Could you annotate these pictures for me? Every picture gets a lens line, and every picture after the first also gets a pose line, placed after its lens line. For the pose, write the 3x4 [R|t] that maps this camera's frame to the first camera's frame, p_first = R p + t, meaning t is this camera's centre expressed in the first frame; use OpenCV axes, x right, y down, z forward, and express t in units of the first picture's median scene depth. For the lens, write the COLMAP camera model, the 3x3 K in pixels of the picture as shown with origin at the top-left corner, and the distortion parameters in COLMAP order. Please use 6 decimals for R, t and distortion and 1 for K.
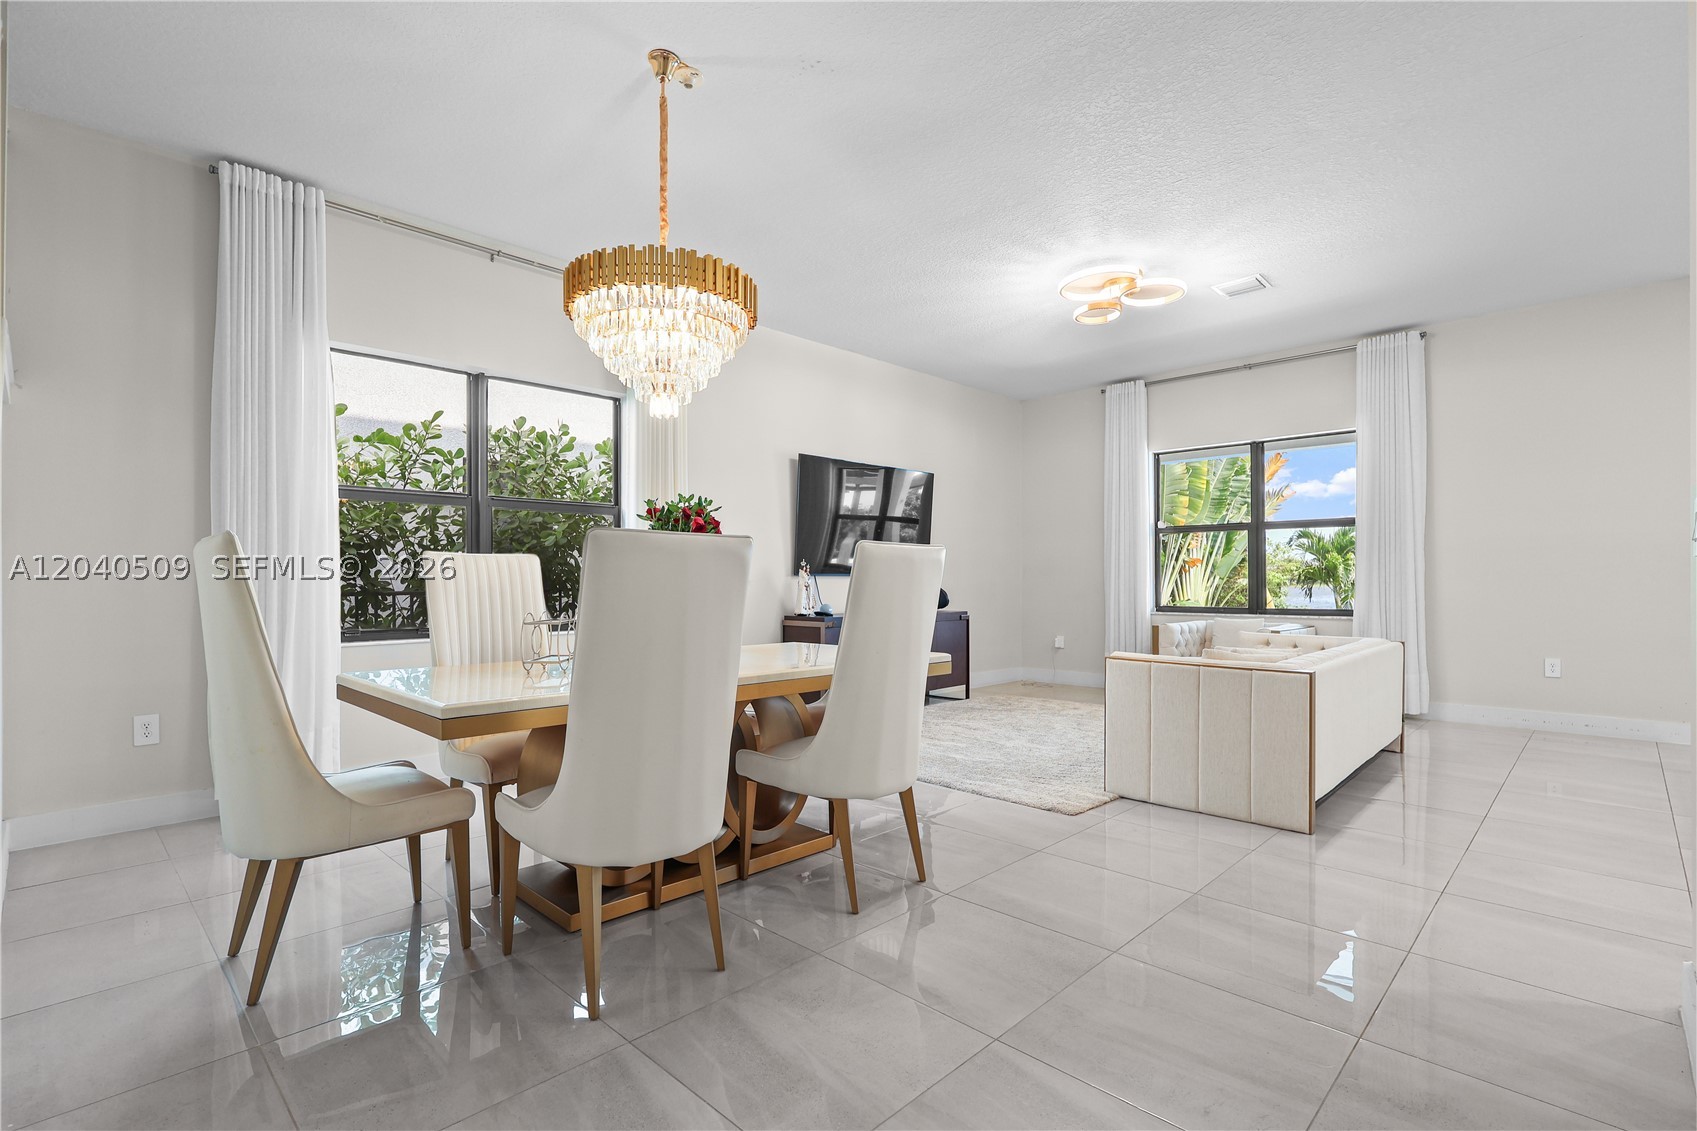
lens RADIAL K [[789.9, 0, 850.7], [0, 789.9, 572.2], [0, 0, 1]] dist [0.000937, 0.000787]
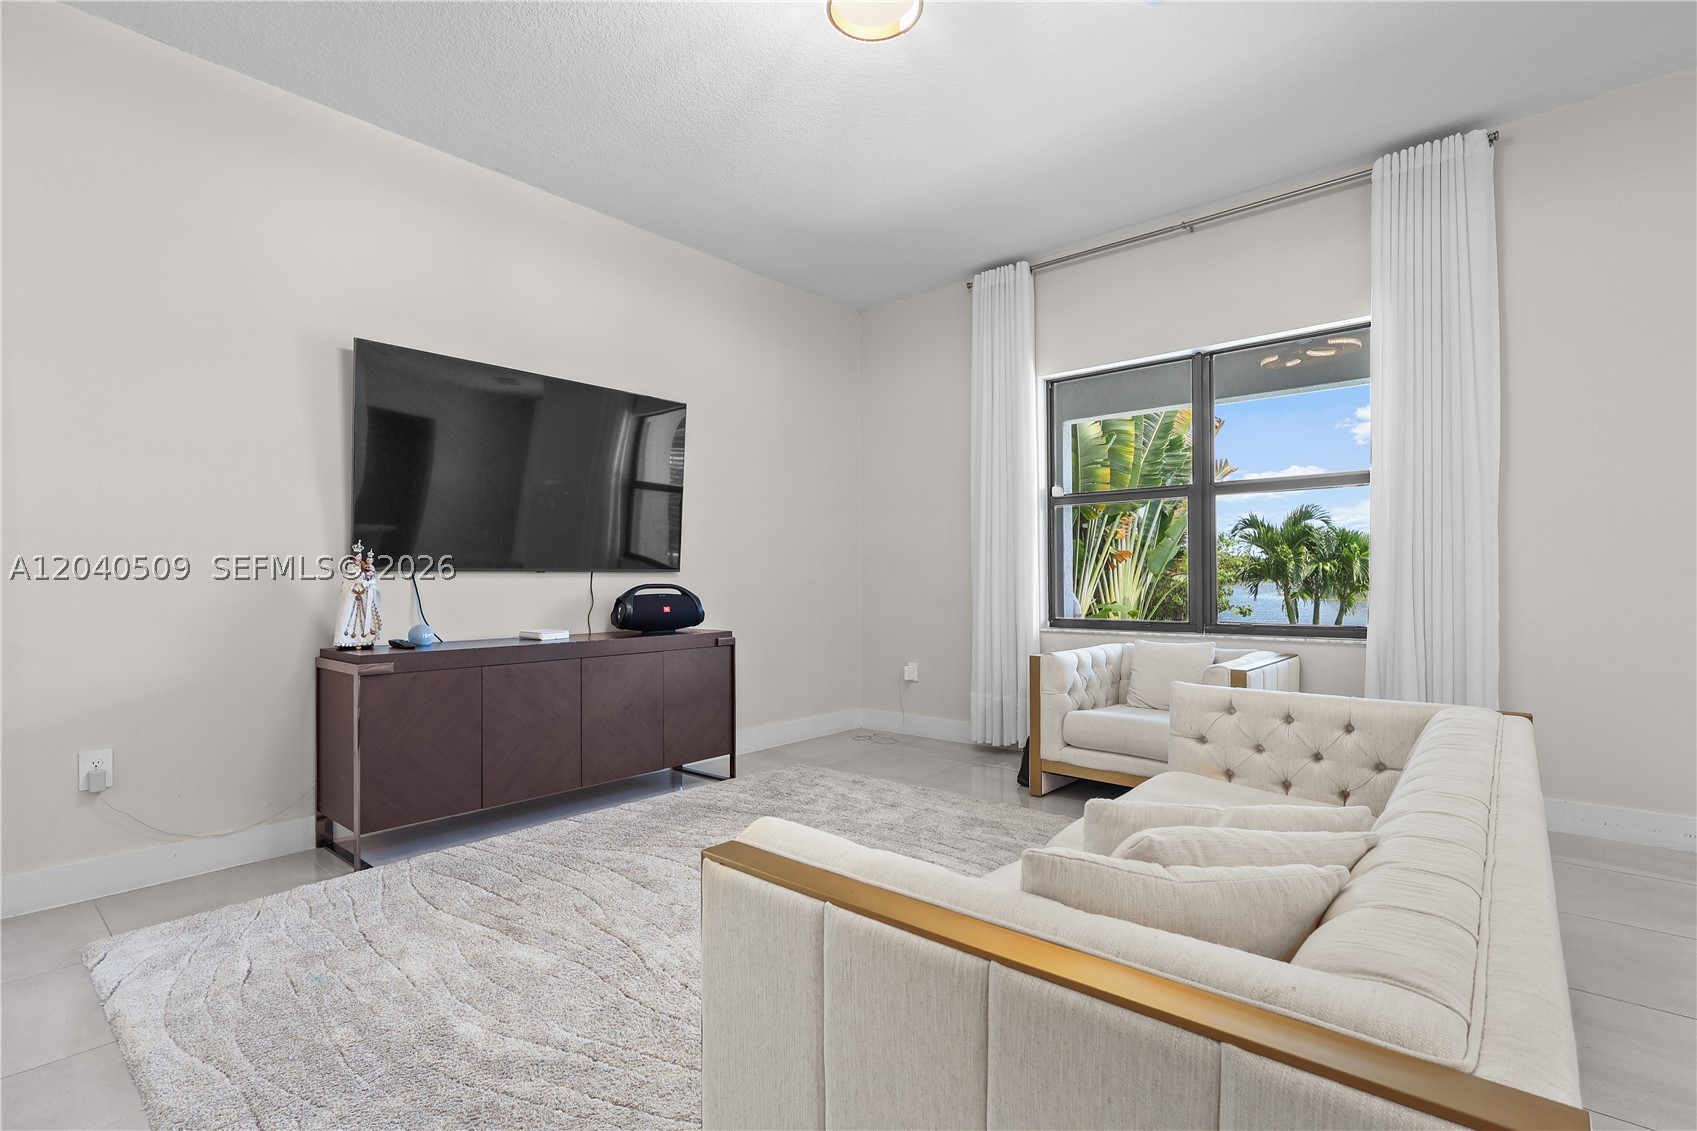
lens RADIAL K [[789.9, 0, 846.6], [0, 789.9, 572.9], [0, 0, 1]] dist [0.000937, 0.000787]
pose [[0.998175, -0.003394, 0.060295, 0.182495], [0.003228, 0.999991, 0.002850, 0.003723], [-0.060304, -0.002650, 0.998177, 0.366907]]
